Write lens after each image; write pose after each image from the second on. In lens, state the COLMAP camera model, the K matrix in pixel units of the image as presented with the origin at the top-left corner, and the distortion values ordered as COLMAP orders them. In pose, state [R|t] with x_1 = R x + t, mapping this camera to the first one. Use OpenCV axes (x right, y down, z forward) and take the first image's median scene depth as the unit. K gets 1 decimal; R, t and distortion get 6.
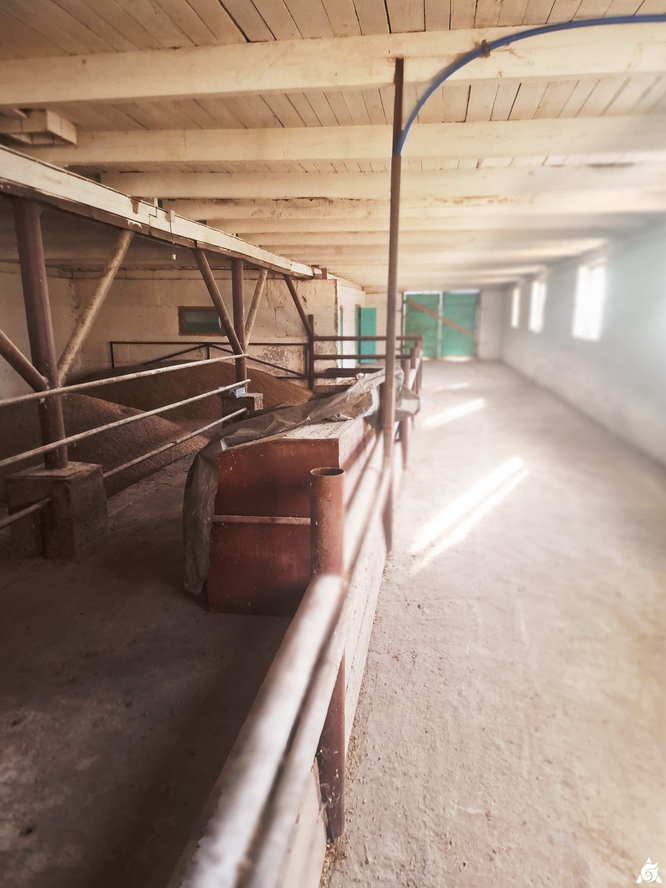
lens RADIAL K [[634.1, 0, 344.4], [0, 634.1, 444.8], [0, 0, 1]] dist [0.084937, -0.124236]
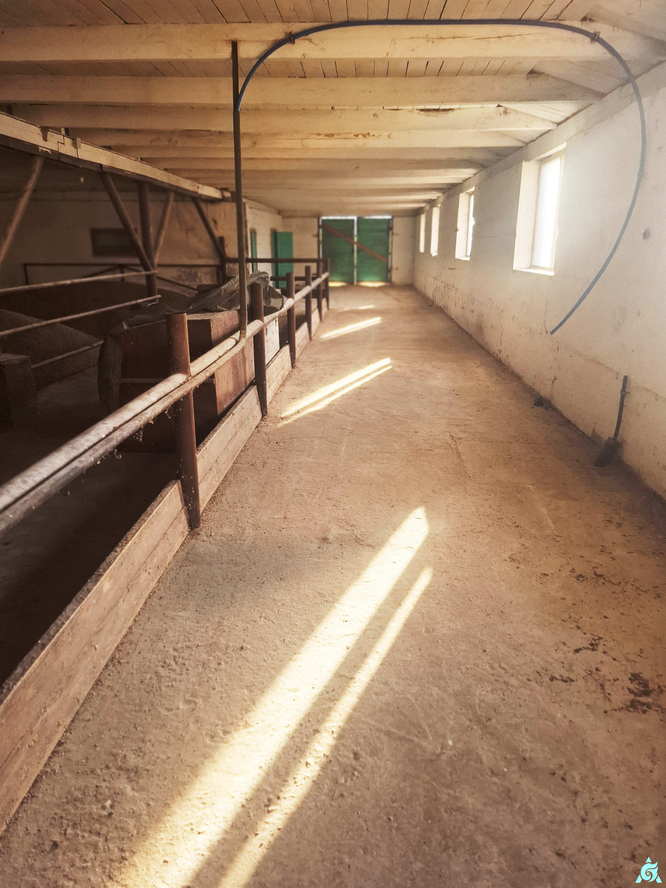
lens RADIAL K [[634.1, 0, 344.4], [0, 634.1, 444.8], [0, 0, 1]] dist [0.084937, -0.124236]
pose [[0.994284, -0.028555, 0.102876, 0.063314], [0.017537, 0.994163, 0.106453, 0.057761], [-0.105315, -0.104041, 0.988981, -0.215085]]
